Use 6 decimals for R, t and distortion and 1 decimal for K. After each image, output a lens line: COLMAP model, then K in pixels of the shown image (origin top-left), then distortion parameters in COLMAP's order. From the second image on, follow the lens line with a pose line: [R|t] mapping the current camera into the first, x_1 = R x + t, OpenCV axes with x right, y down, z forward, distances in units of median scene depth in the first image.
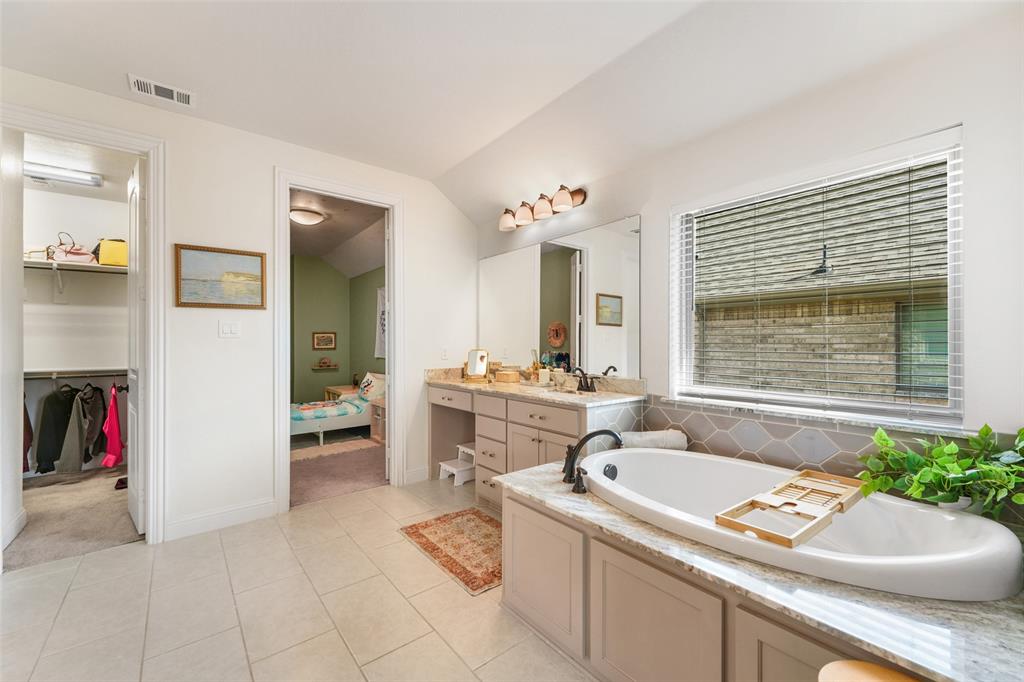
lens RADIAL K [[405.8, 0, 504.8], [0, 405.8, 341.6], [0, 0, 1]] dist [0.006880, -0.000783]
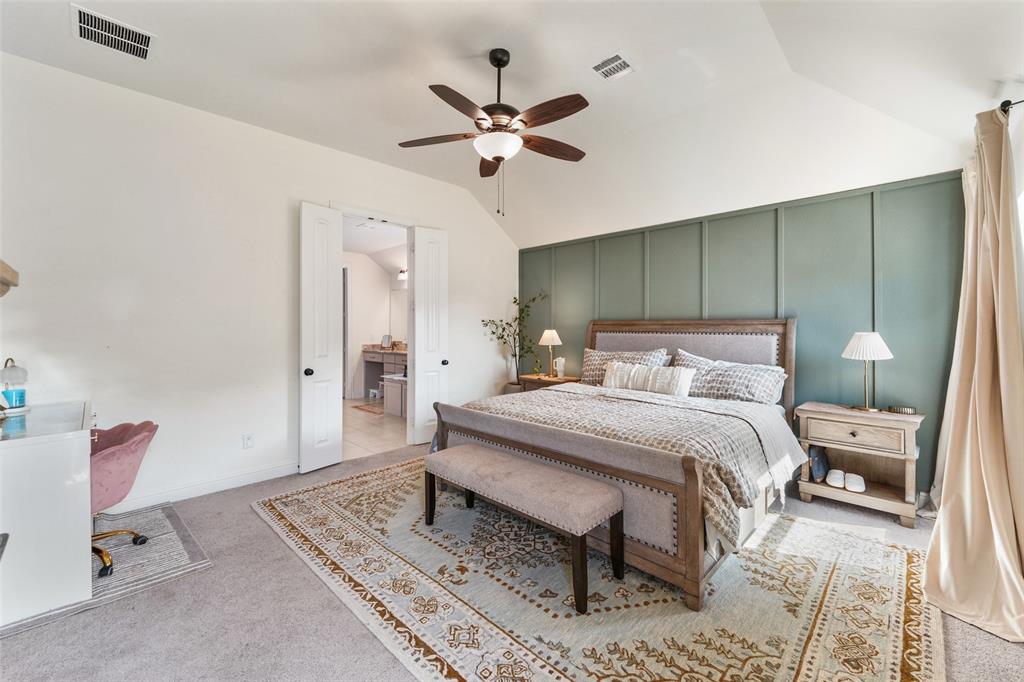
lens RADIAL K [[405.8, 0, 489.3], [0, 405.8, 327.5], [0, 0, 1]] dist [0.006880, -0.000783]
pose [[0.991197, -0.003123, 0.132358, 0.184622], [0.002963, 0.999995, 0.001407, -0.024059], [-0.132362, -0.001002, 0.991201, -1.206526]]
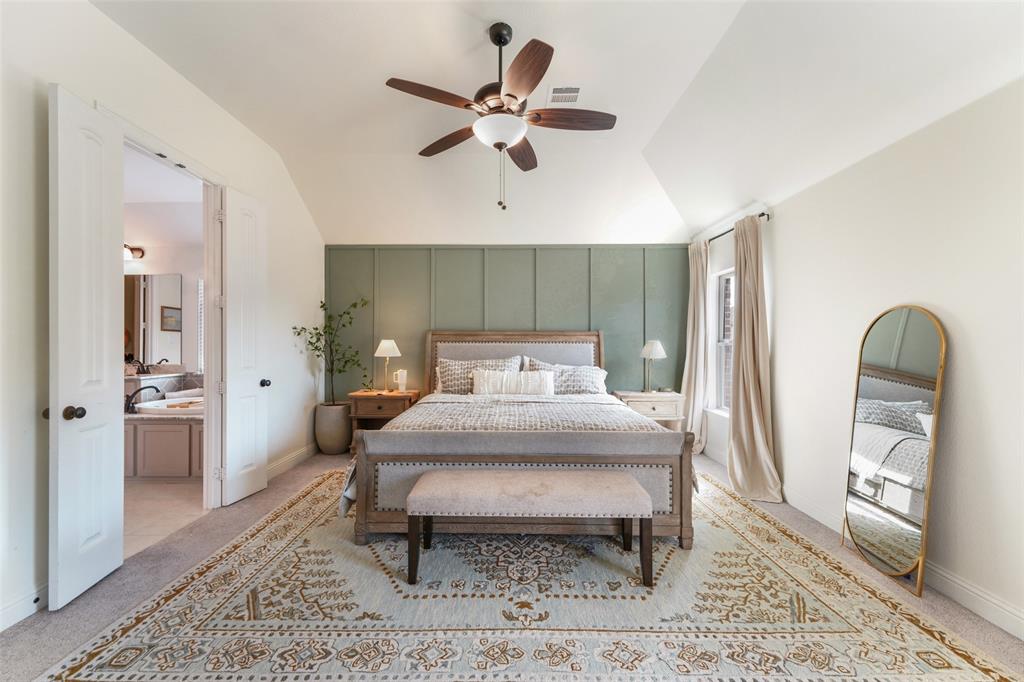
lens RADIAL K [[405.8, 0, 511.4], [0, 405.8, 342.9], [0, 0, 1]] dist [0.006880, -0.000783]
pose [[0.626936, -0.001567, 0.779069, -0.124614], [-0.001377, 0.999994, 0.003120, -0.010211], [-0.779070, -0.003029, 0.626930, -0.975963]]
